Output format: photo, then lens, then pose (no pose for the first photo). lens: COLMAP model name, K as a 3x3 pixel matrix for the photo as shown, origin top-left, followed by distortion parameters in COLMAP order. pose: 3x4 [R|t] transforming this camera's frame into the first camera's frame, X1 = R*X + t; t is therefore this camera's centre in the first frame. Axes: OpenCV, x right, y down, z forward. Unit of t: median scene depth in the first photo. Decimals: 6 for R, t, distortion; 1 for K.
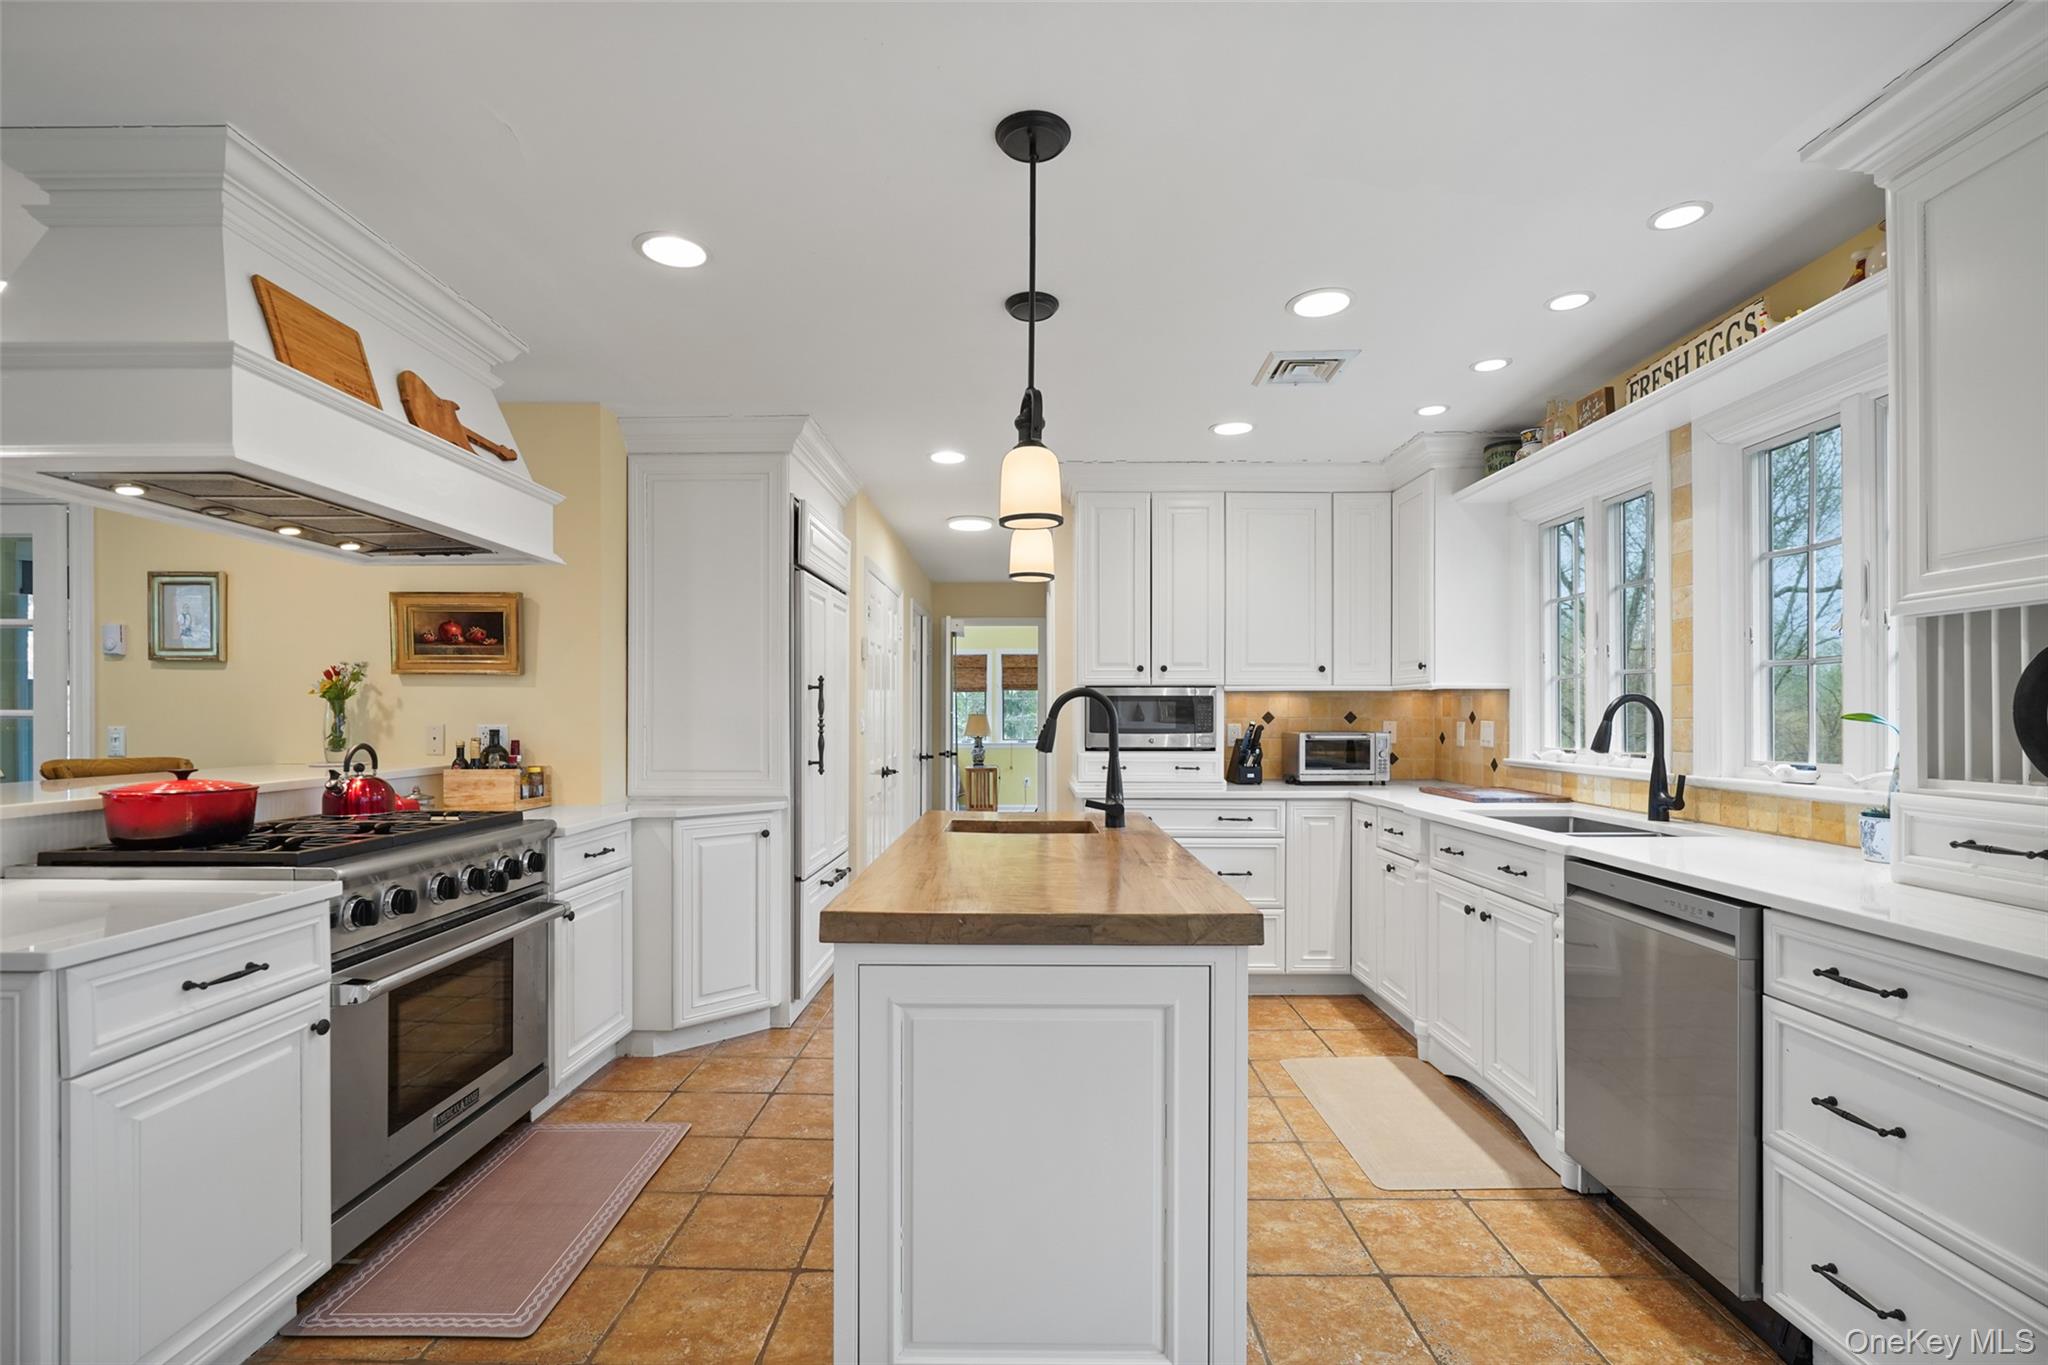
lens RADIAL K [[943.9, 0, 1019.0], [0, 943.9, 706.1], [0, 0, 1]] dist [-0.002696, 0.000020]
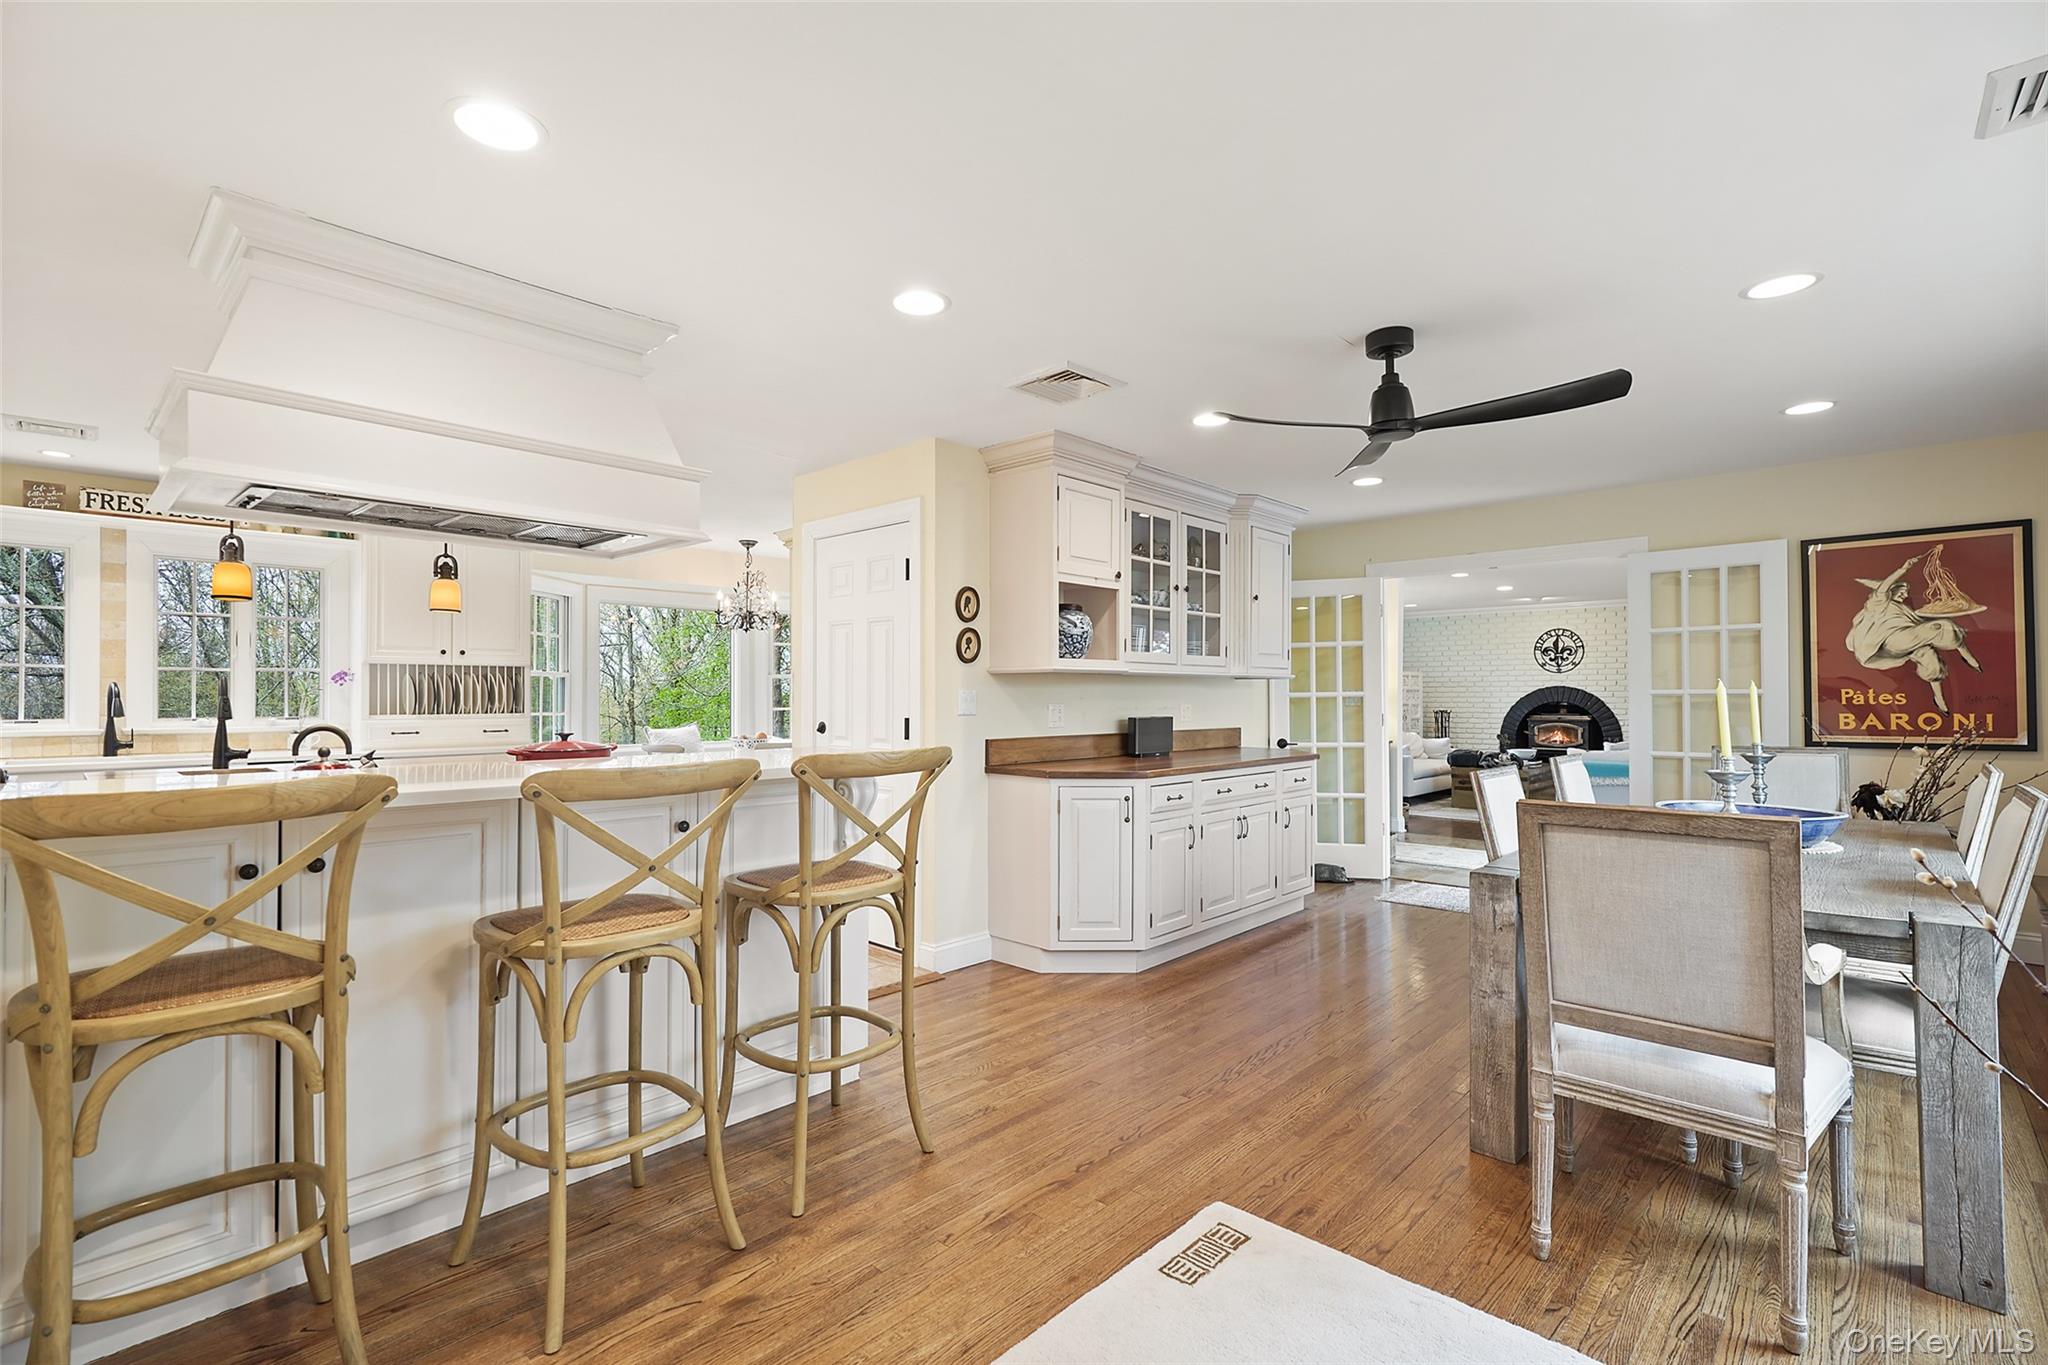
lens RADIAL K [[926.8, 0, 1015.3], [0, 926.8, 693.4], [0, 0, 1]] dist [-0.014506, 0.007429]
pose [[-0.731476, 0.002871, 0.681861, -1.654029], [-0.005639, 0.999931, -0.010260, 0.013837], [-0.681844, -0.011350, -0.731410, 1.097758]]
